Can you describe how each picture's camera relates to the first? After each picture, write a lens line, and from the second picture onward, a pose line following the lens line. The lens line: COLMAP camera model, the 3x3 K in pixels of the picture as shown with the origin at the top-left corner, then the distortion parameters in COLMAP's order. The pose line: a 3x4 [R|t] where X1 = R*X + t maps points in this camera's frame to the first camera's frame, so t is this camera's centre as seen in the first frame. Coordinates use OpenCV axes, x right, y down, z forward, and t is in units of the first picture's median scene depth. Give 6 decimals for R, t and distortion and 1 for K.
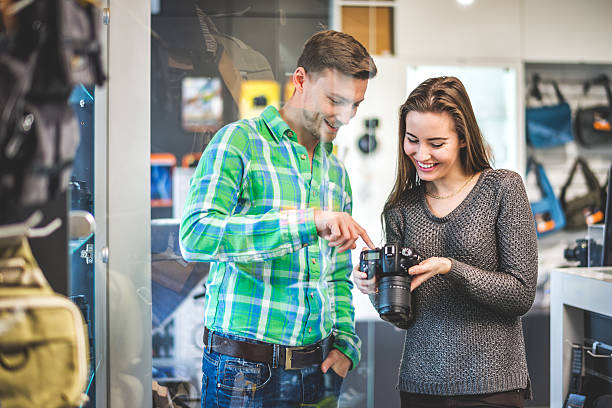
lens RADIAL K [[1117.0, 0, 306.0], [0, 1117.0, 204.0], [0, 0, 1]] dist [-0.011201, -0.296984]
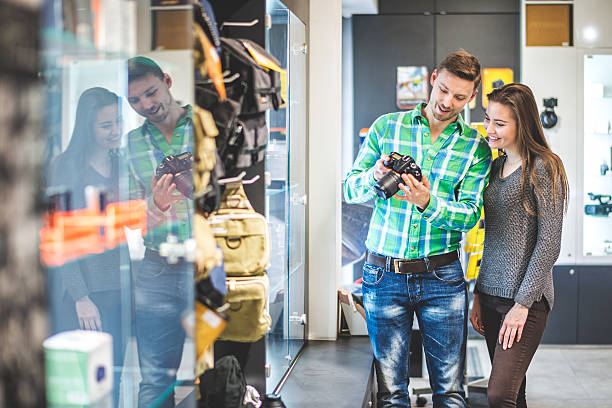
lens RADIAL K [[1117.0, 0, 306.0], [0, 1117.0, 204.0], [0, 0, 1]] dist [-0.011201, -0.296984]
pose [[0.972156, 0.015378, -0.233831, 0.221491], [-0.007733, 0.999406, 0.033574, -0.001875], [0.234208, -0.030831, 0.971698, -0.617545]]
